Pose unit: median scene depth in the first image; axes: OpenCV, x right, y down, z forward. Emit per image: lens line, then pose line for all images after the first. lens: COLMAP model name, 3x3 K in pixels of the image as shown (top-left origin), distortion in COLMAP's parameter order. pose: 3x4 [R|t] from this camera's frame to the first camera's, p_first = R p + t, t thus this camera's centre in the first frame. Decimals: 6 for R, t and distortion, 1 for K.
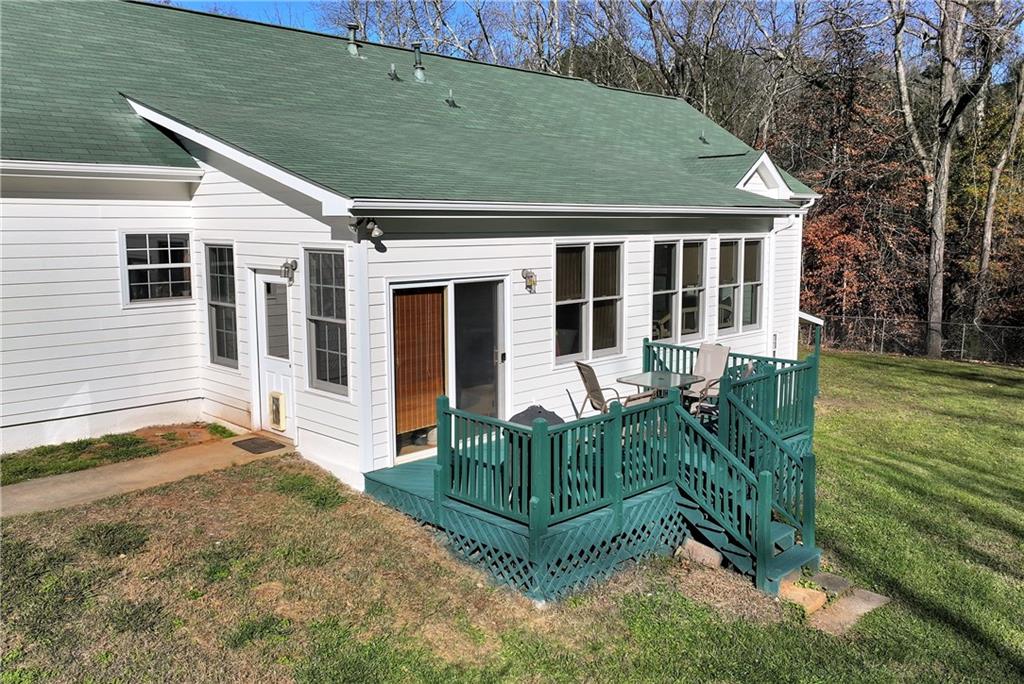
lens RADIAL K [[910.2, 0, 507.7], [0, 910.2, 345.1], [0, 0, 1]] dist [0.010995, -0.020492]
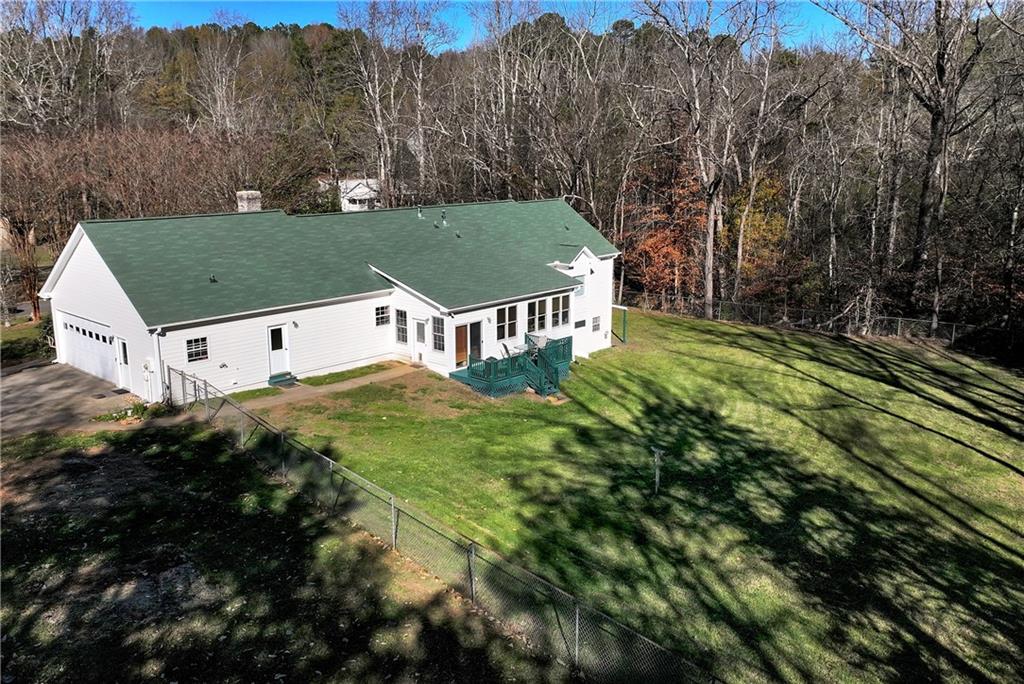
lens RADIAL K [[910.2, 0, 507.7], [0, 910.2, 345.1], [0, 0, 1]] dist [0.010995, -0.020492]
pose [[0.998787, -0.008476, 0.048503, -0.077616], [0.004571, 0.996780, 0.080060, -0.256368], [-0.049025, -0.079741, 0.995609, -2.549066]]
